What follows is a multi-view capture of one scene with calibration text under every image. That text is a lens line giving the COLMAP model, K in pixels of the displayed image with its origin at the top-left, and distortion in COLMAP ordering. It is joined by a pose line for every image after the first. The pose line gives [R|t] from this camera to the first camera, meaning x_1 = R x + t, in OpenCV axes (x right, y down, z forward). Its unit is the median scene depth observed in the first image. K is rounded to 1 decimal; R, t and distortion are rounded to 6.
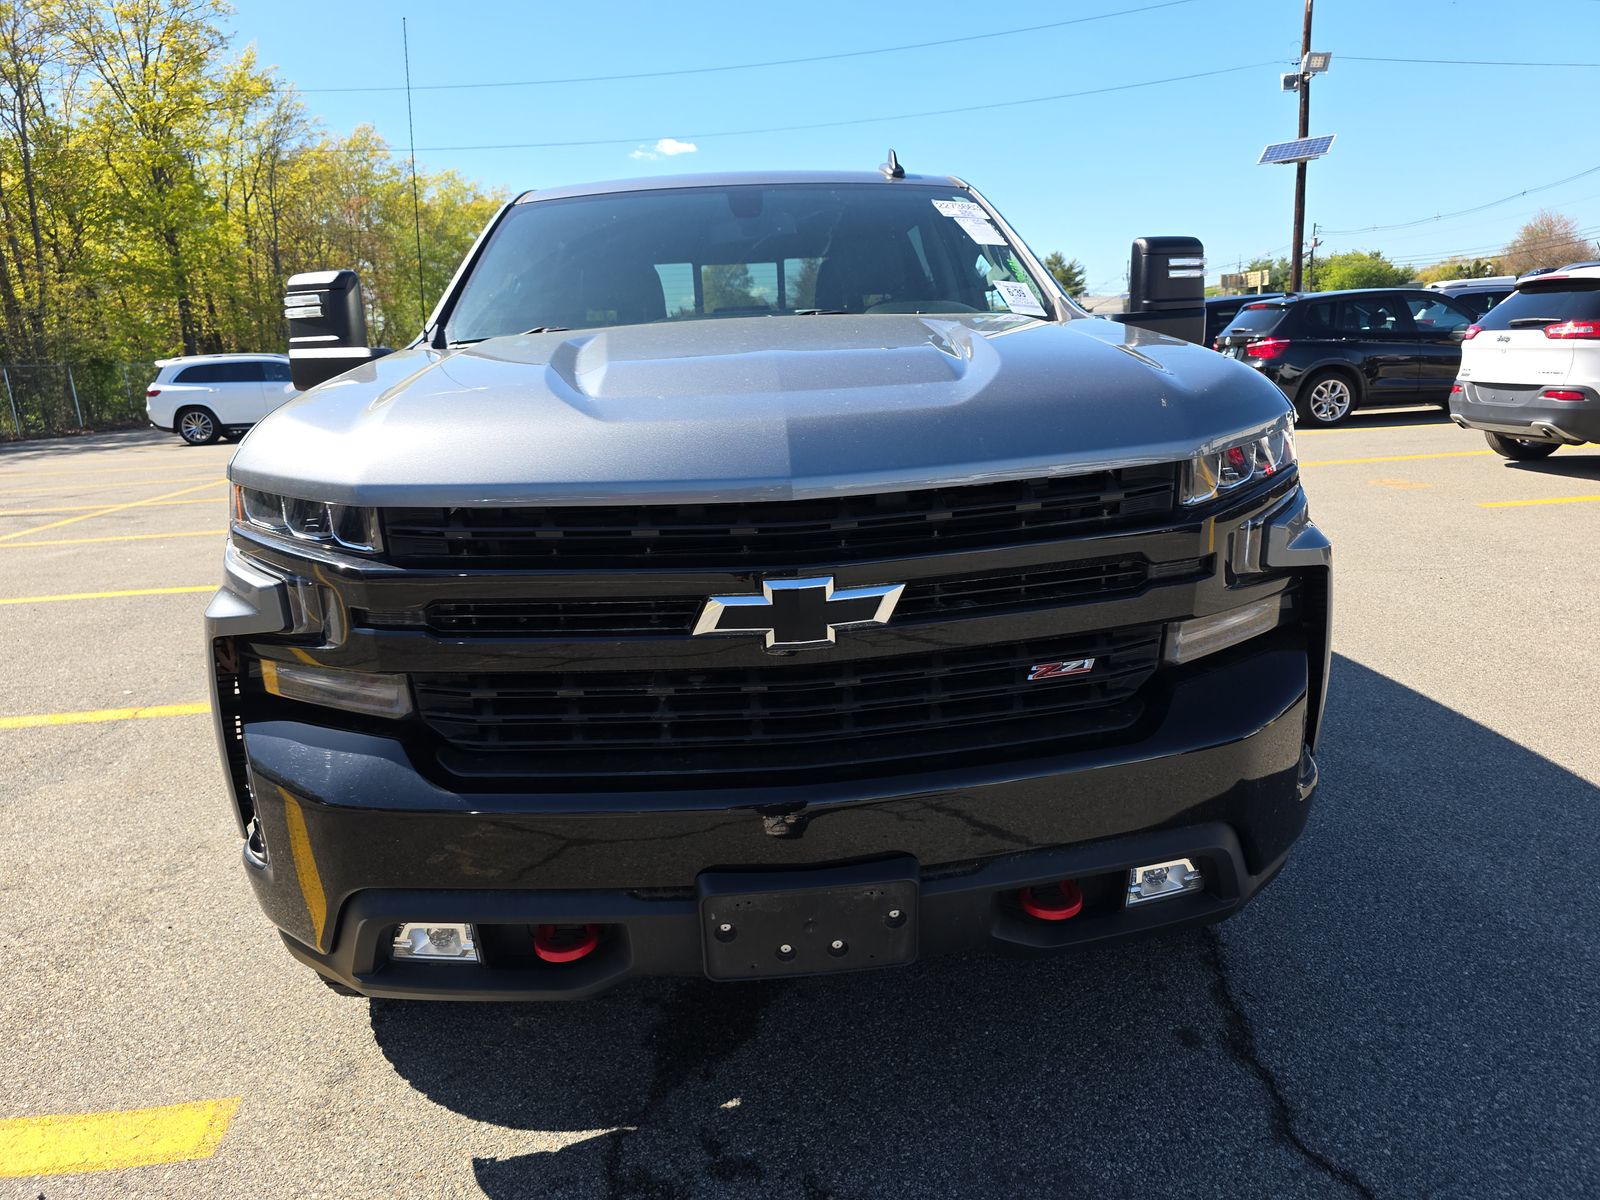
lens RADIAL K [[1066.7, 0, 751.6], [0, 1066.7, 599.8], [0, 0, 1]] dist [0.039098, -0.039629]
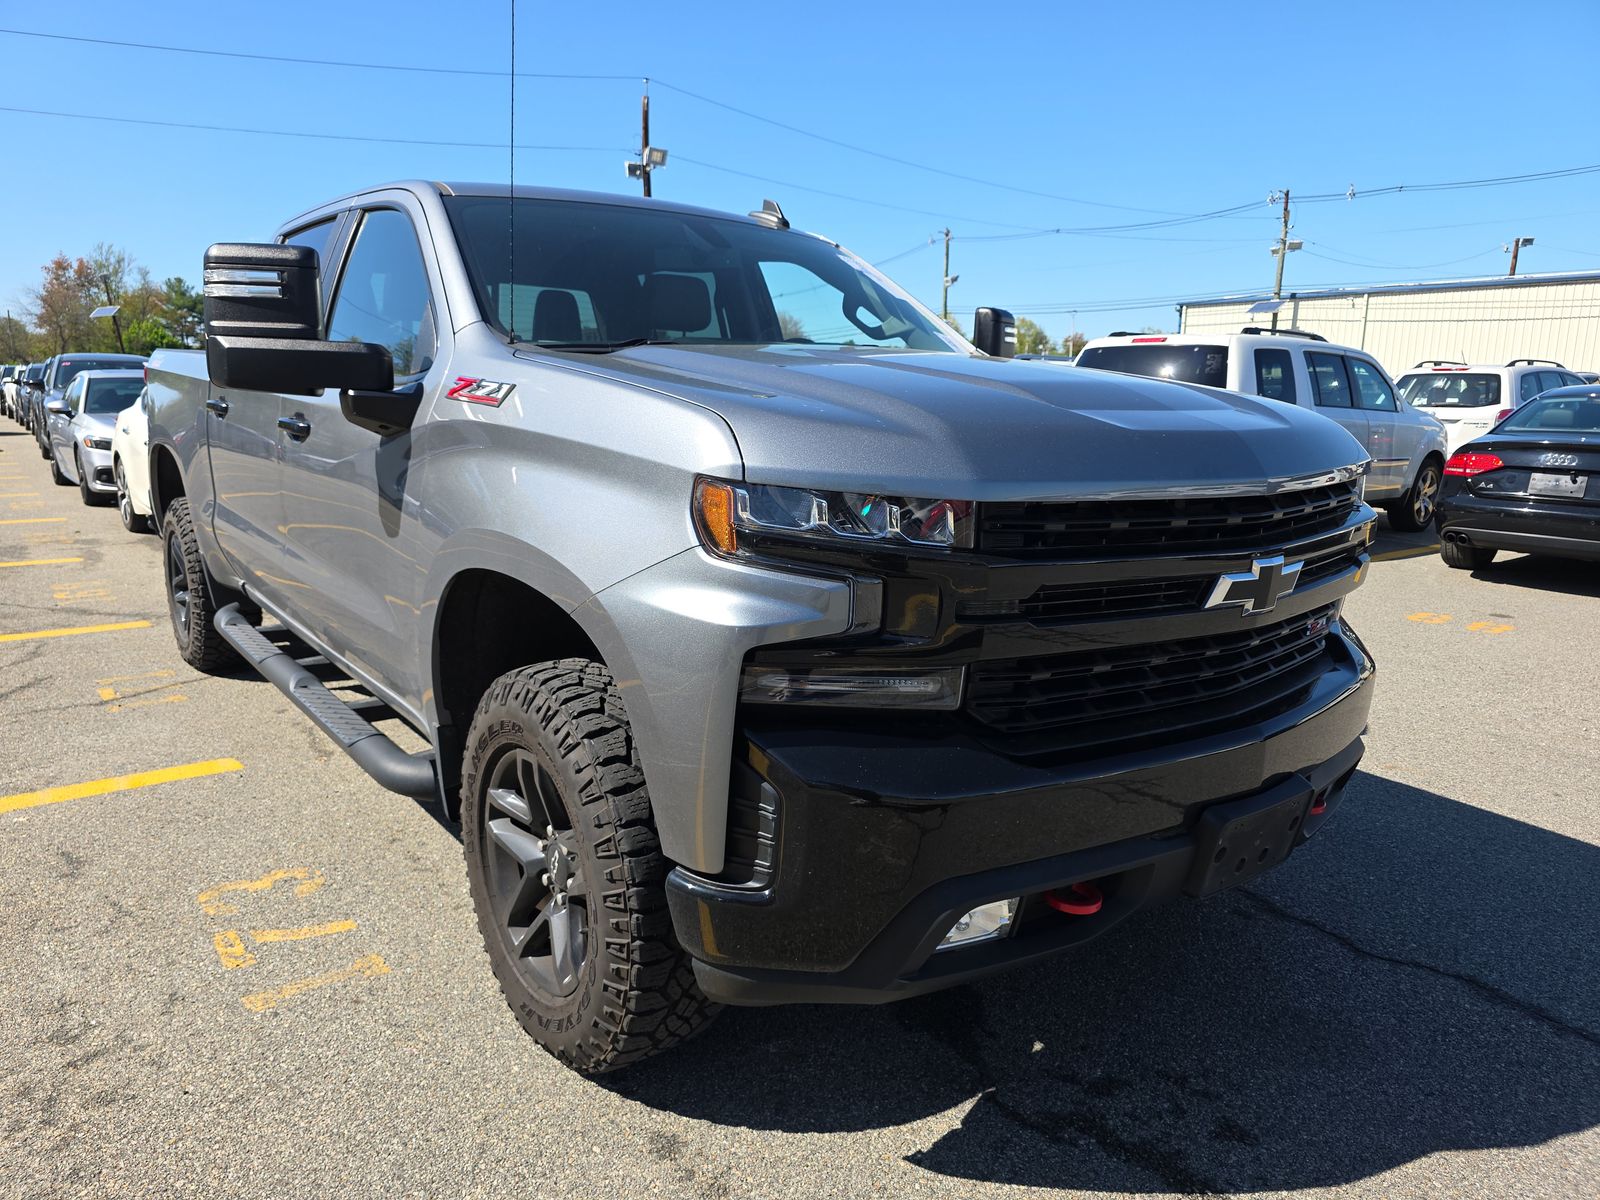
lens RADIAL K [[1083.0, 0, 806.3], [0, 1083.0, 602.8], [0, 0, 1]] dist [0.010774, 0.002381]
pose [[0.834903, -0.044808, 0.548571, -0.875465], [0.067594, 0.997483, -0.021400, 0.018213], [-0.546231, 0.054947, 0.835830, 0.174620]]
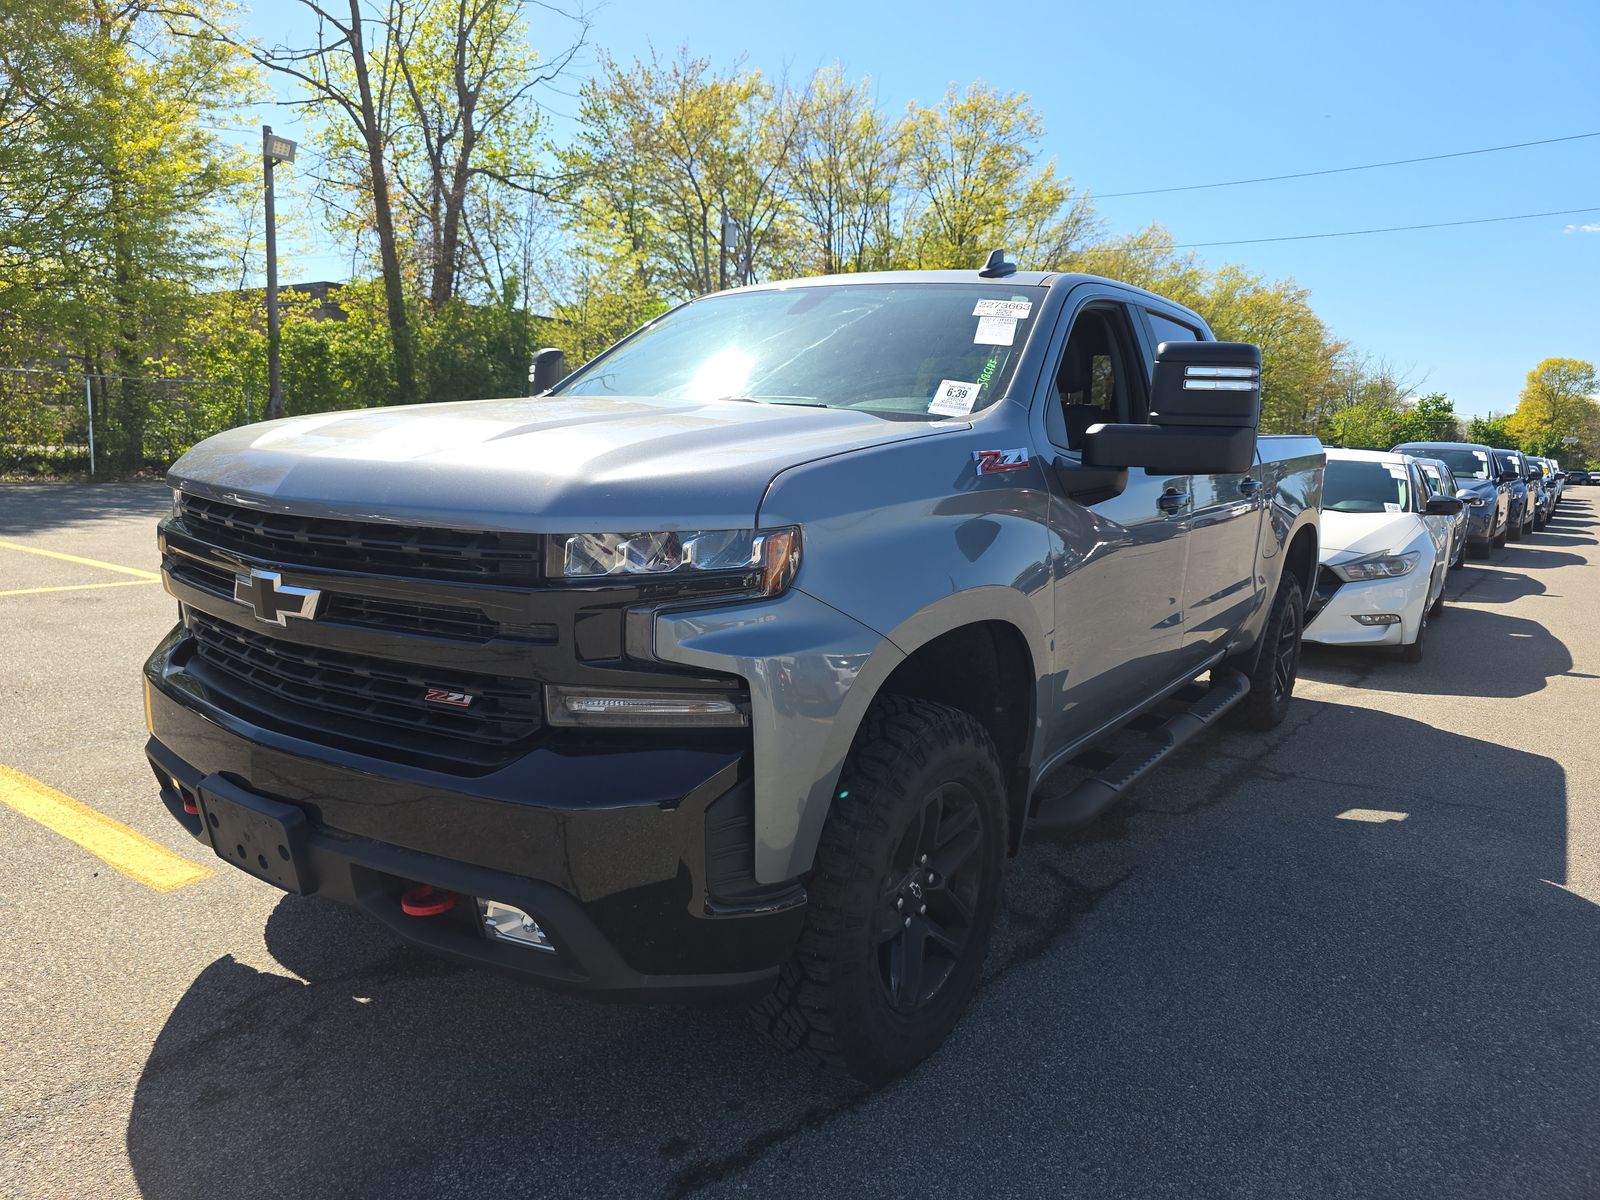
lens RADIAL K [[1083.0, 0, 806.3], [0, 1083.0, 602.8], [0, 0, 1]] dist [0.010774, 0.002381]
pose [[0.759011, 0.176051, -0.626824, 1.171352], [-0.224809, 0.974402, 0.001454, -0.111358], [0.611034, 0.139812, 0.779160, 0.280557]]
